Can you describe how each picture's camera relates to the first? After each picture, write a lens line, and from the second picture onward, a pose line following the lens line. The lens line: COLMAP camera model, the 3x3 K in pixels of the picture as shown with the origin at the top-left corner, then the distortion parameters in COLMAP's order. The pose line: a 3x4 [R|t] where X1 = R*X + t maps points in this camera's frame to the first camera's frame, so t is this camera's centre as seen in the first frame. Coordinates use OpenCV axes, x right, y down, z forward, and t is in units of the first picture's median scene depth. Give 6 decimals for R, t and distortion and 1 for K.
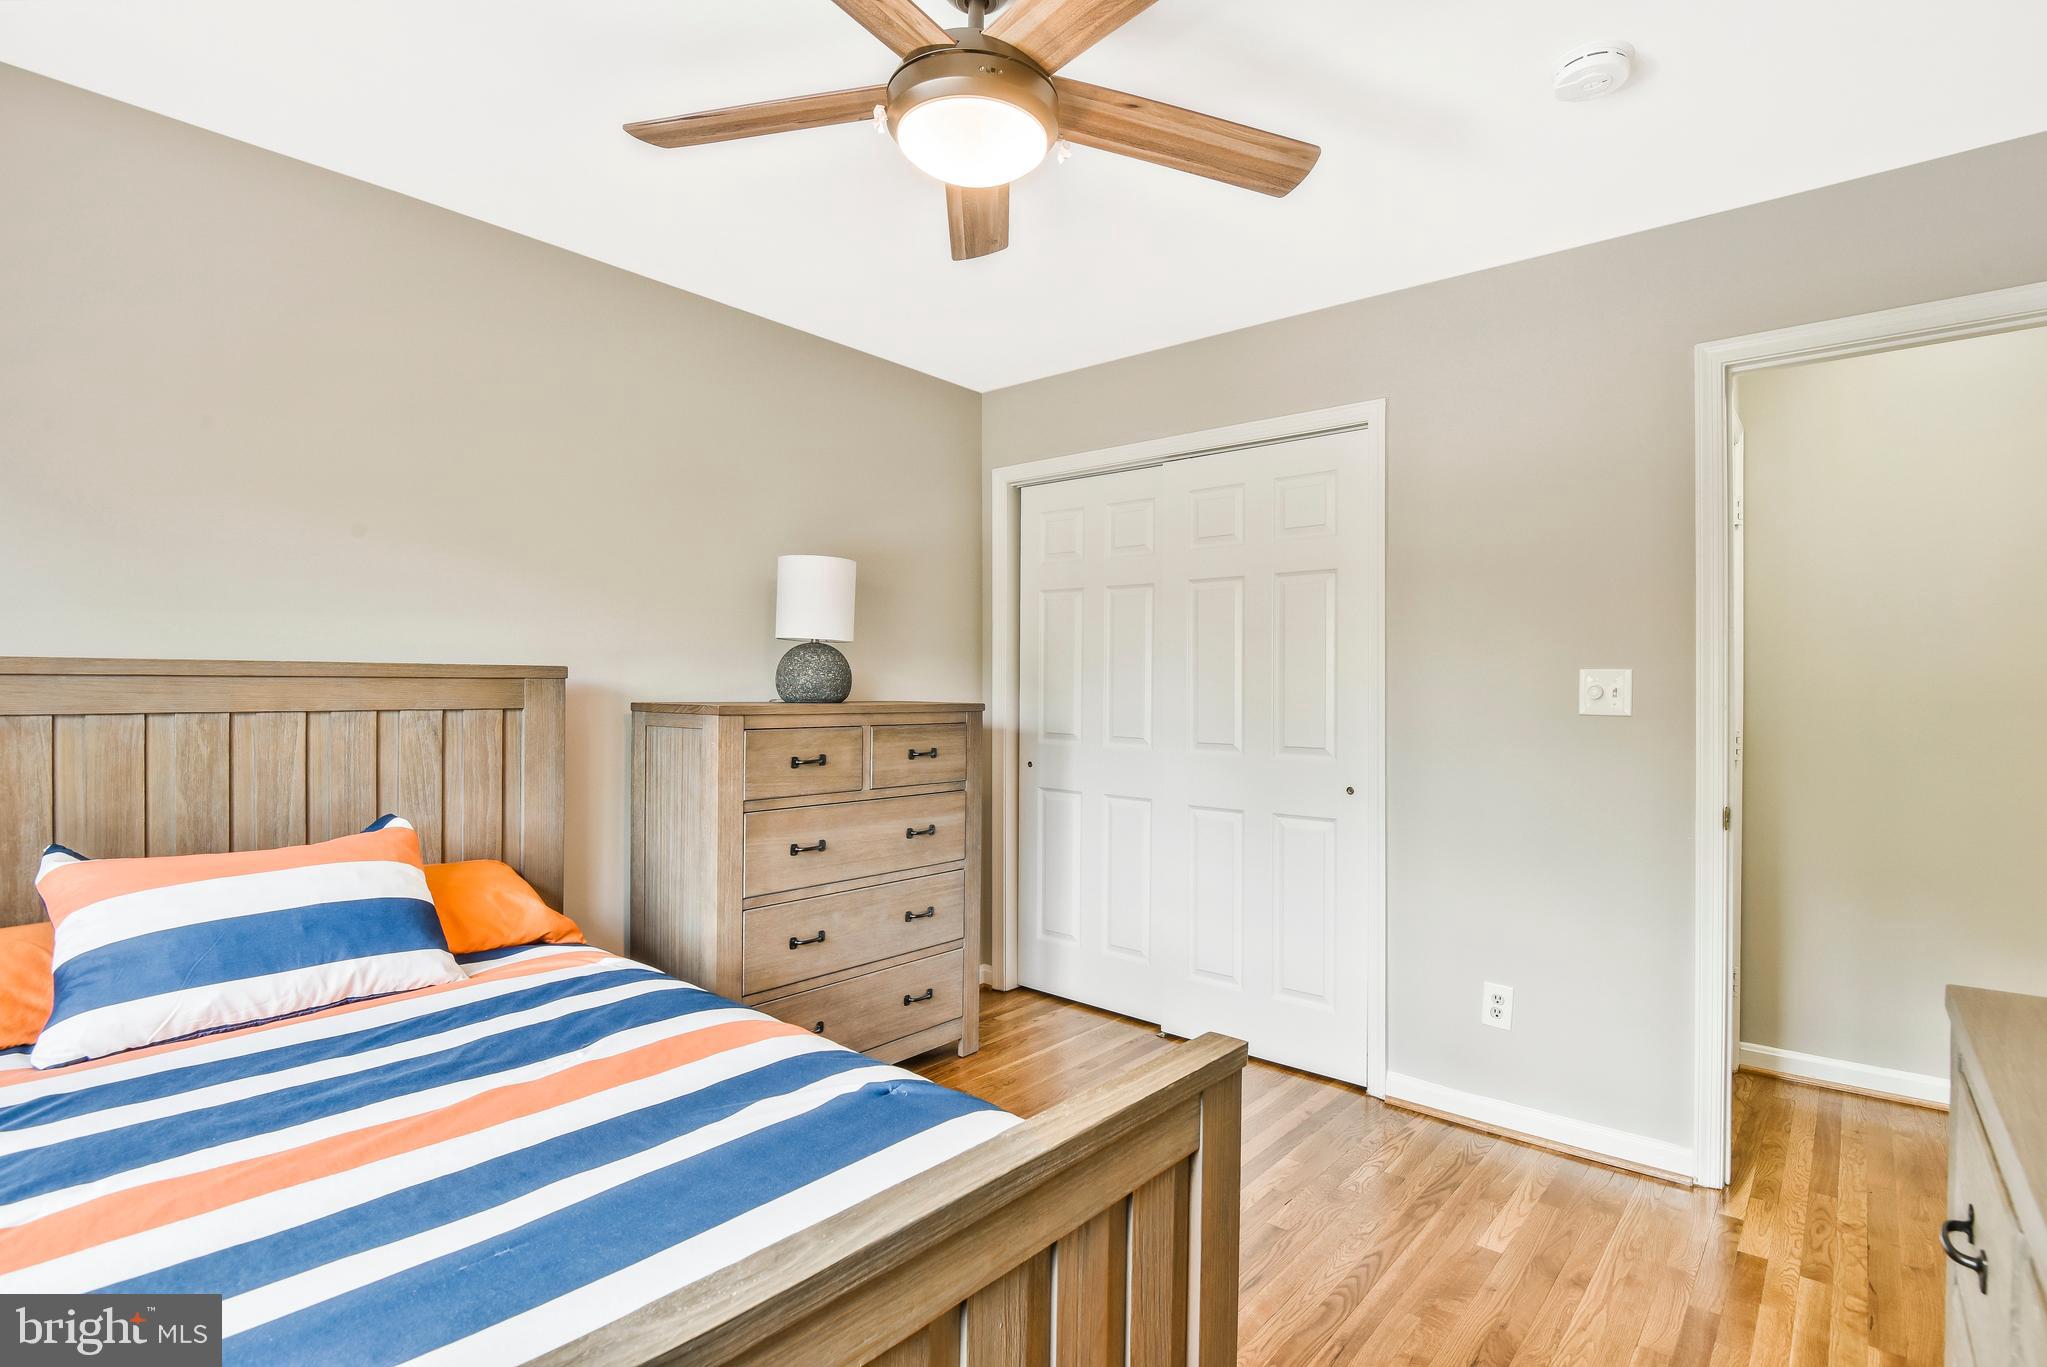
lens RADIAL K [[993.1, 0, 1027.4], [0, 993.1, 686.9], [0, 0, 1]] dist [-0.006451, -0.001398]
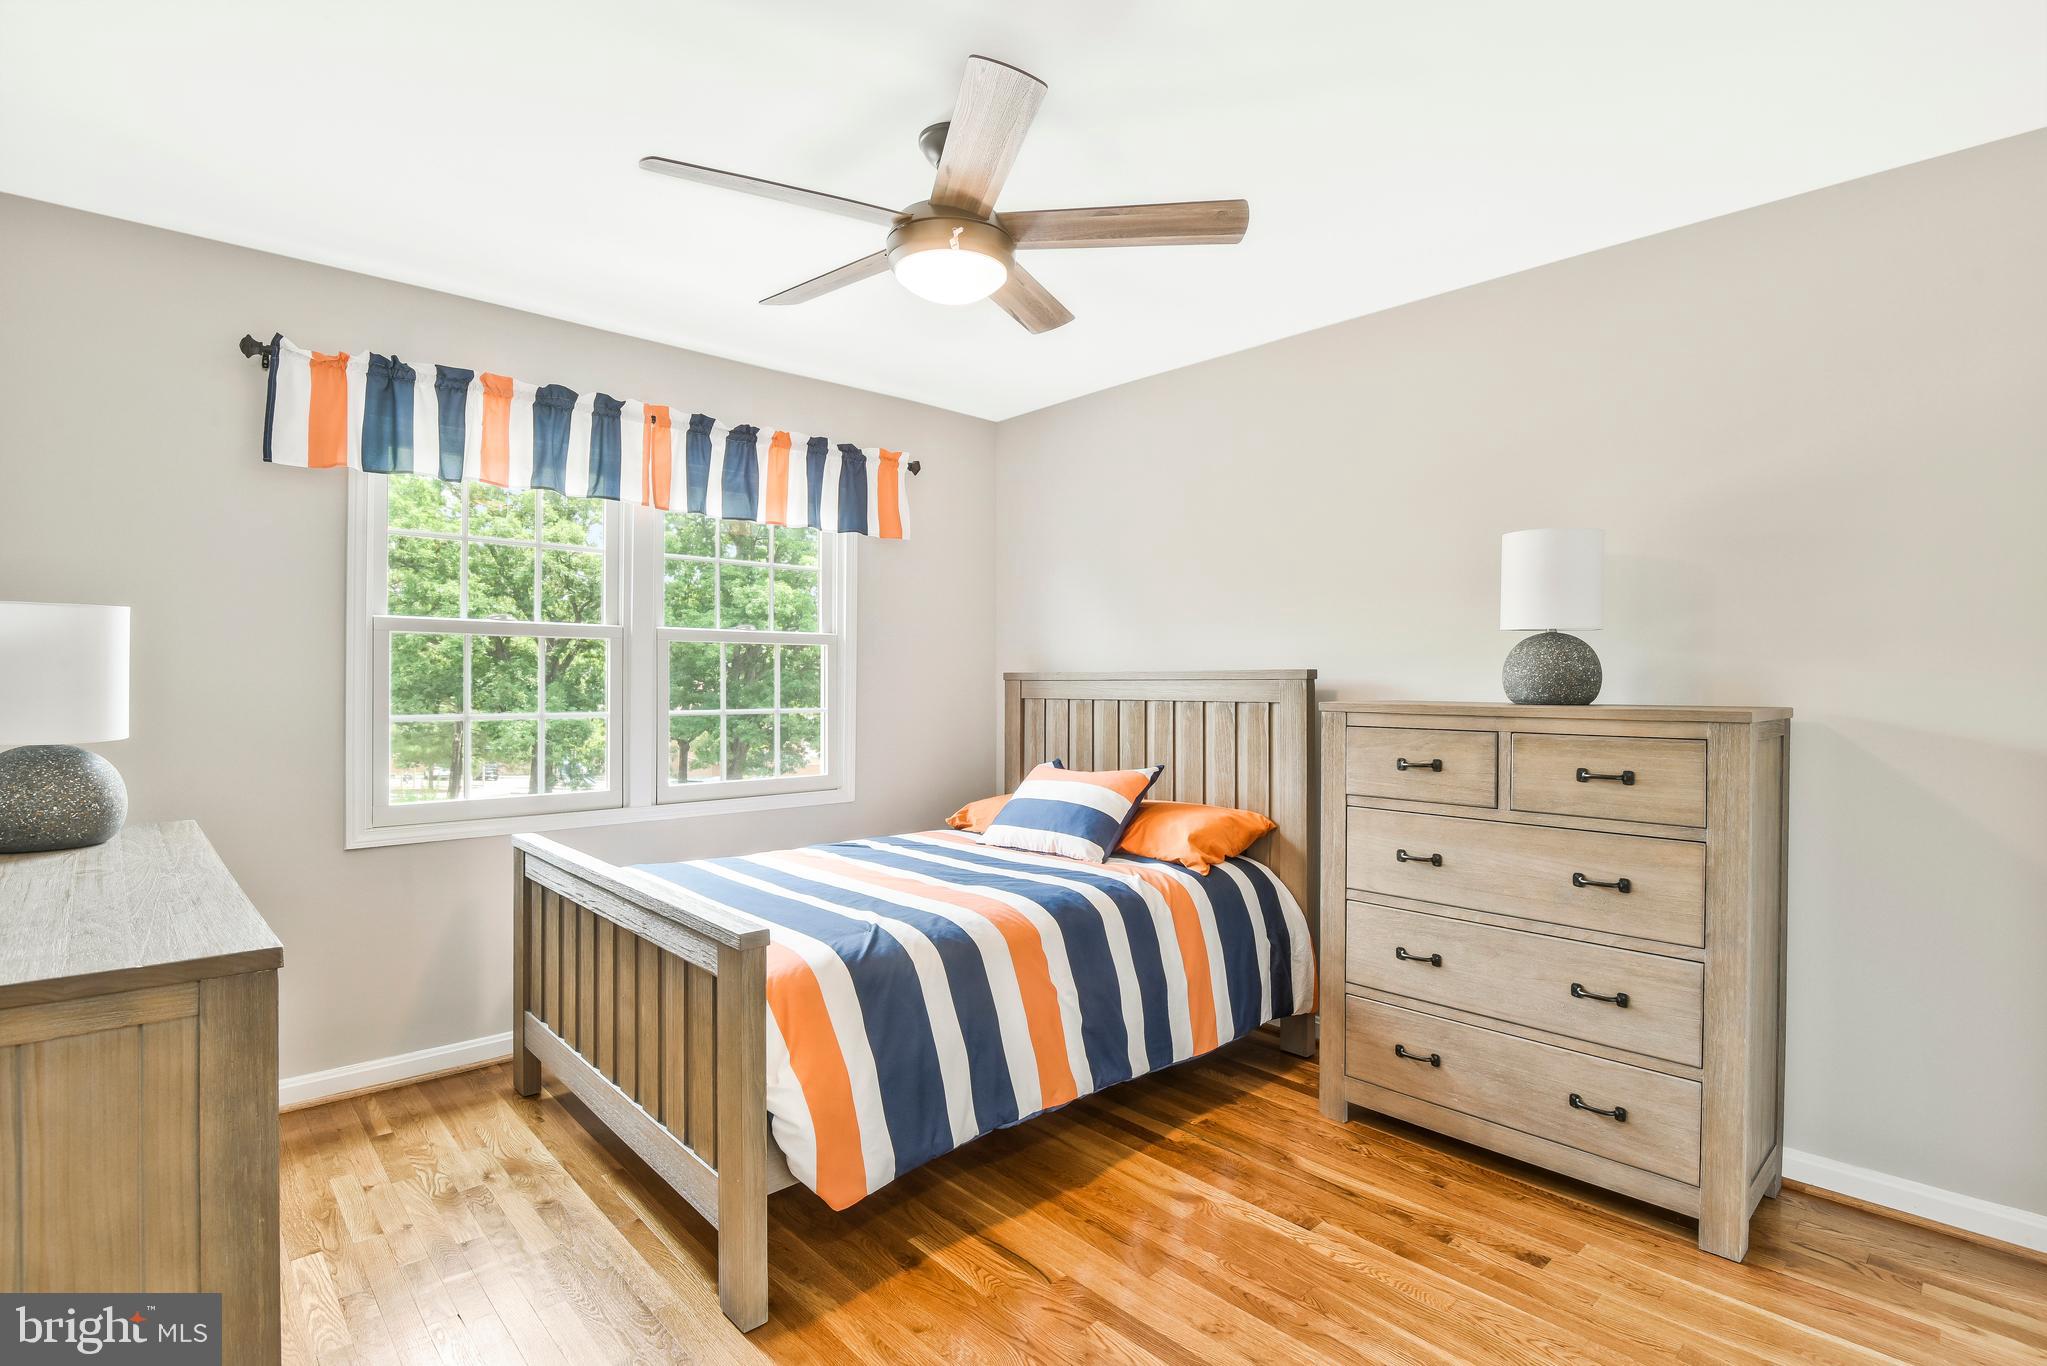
lens RADIAL K [[993.1, 0, 1027.0], [0, 993.1, 685.7], [0, 0, 1]] dist [-0.006451, -0.001398]
pose [[-0.117805, -0.004516, -0.993026, 0.677297], [-0.003021, 0.999987, -0.004189, 0.005028], [0.993032, 0.002507, -0.117817, 0.675259]]
